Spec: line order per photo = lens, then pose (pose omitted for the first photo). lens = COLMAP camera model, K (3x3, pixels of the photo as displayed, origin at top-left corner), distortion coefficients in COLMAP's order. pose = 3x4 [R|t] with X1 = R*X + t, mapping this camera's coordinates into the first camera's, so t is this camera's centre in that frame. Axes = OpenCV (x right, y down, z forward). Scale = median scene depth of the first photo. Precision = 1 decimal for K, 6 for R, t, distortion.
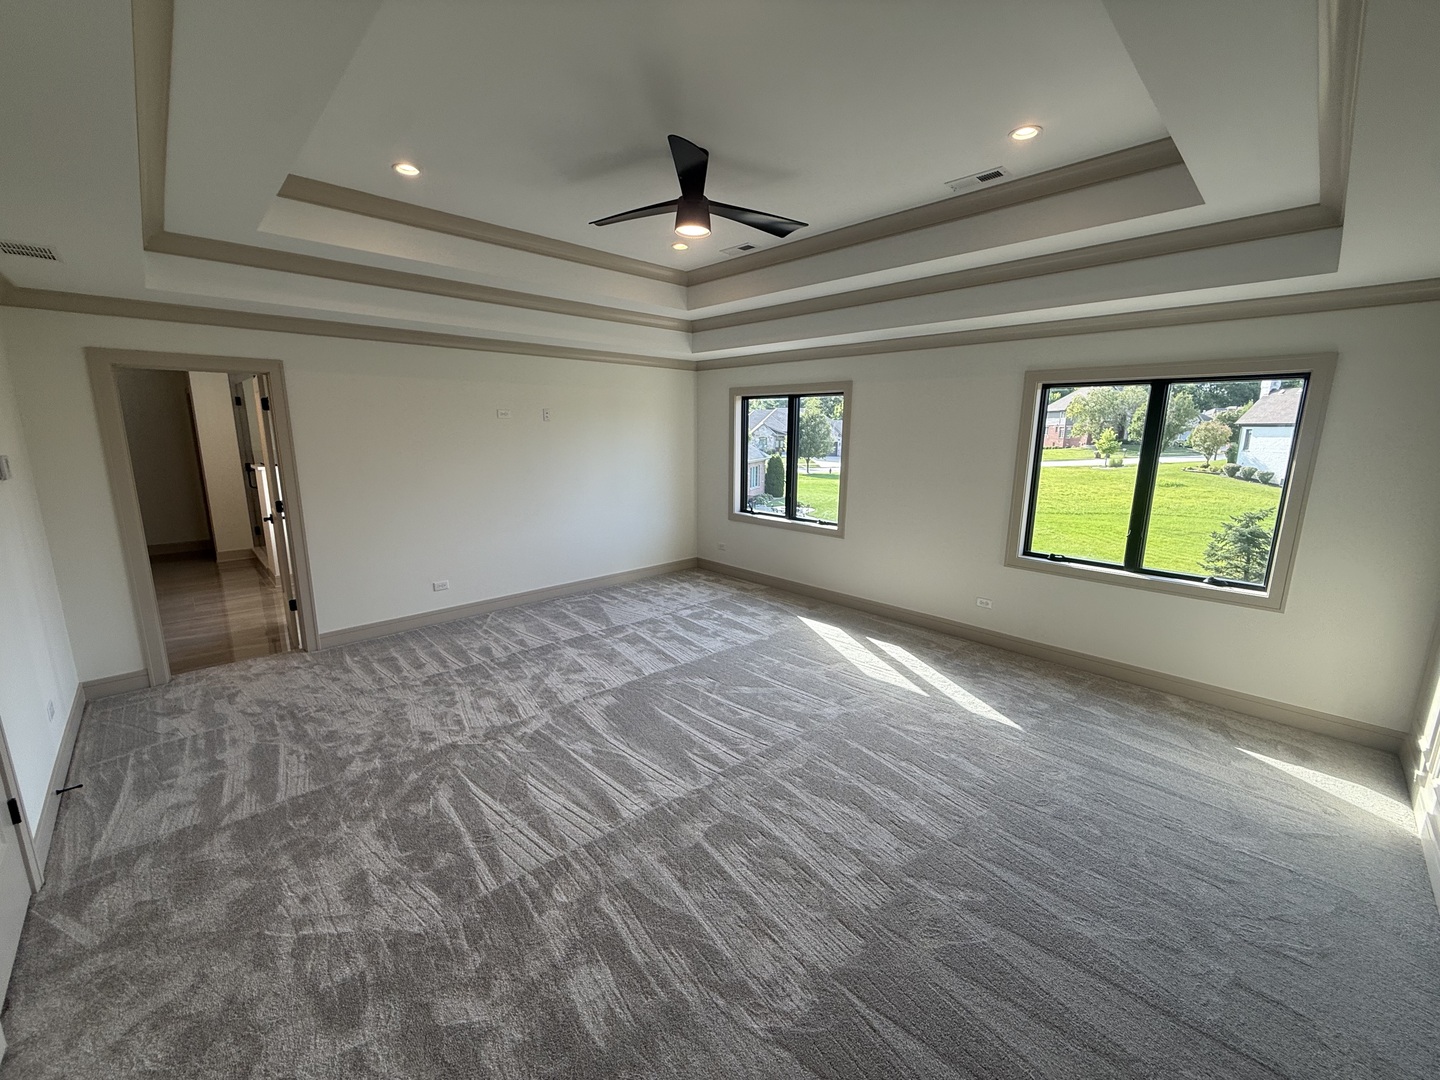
lens RADIAL K [[577.5, 0, 720.0], [0, 577.5, 540.0], [0, 0, 1]] dist [0.001838, 0.000038]
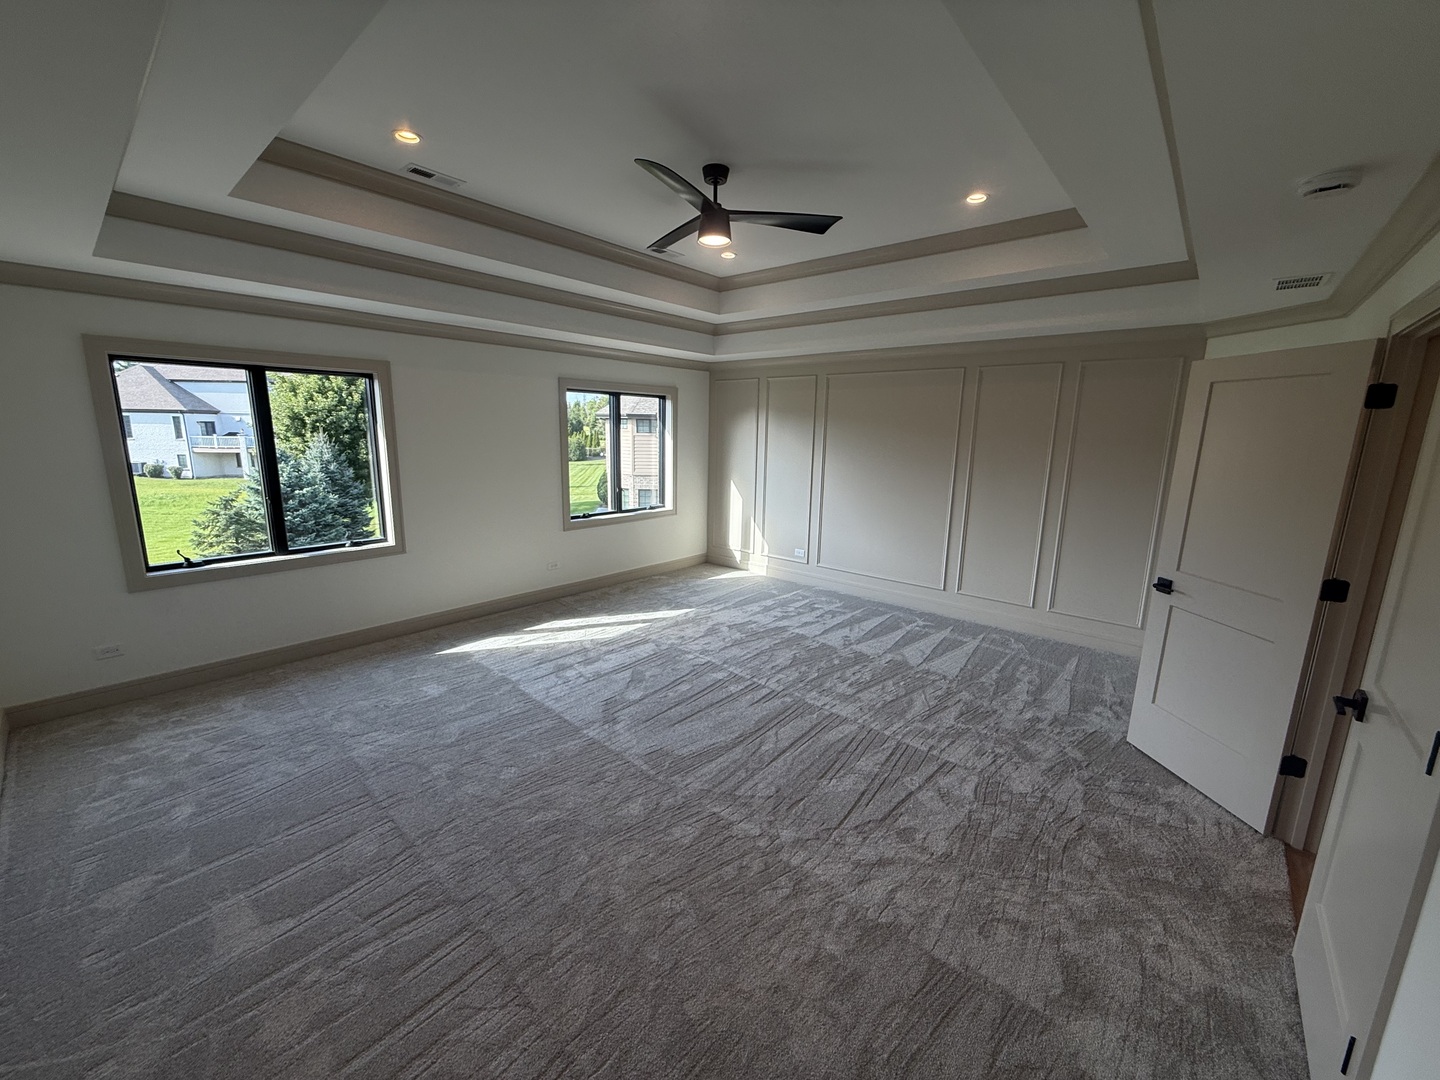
lens RADIAL K [[573.9, 0, 695.1], [0, 573.9, 537.2], [0, 0, 1]] dist [-0.000577, 0.000063]
pose [[-0.063362, -0.201115, 0.977516, -0.705031], [0.169807, 0.963029, 0.209142, -0.145098], [-0.983438, 0.179241, -0.026869, 0.692942]]
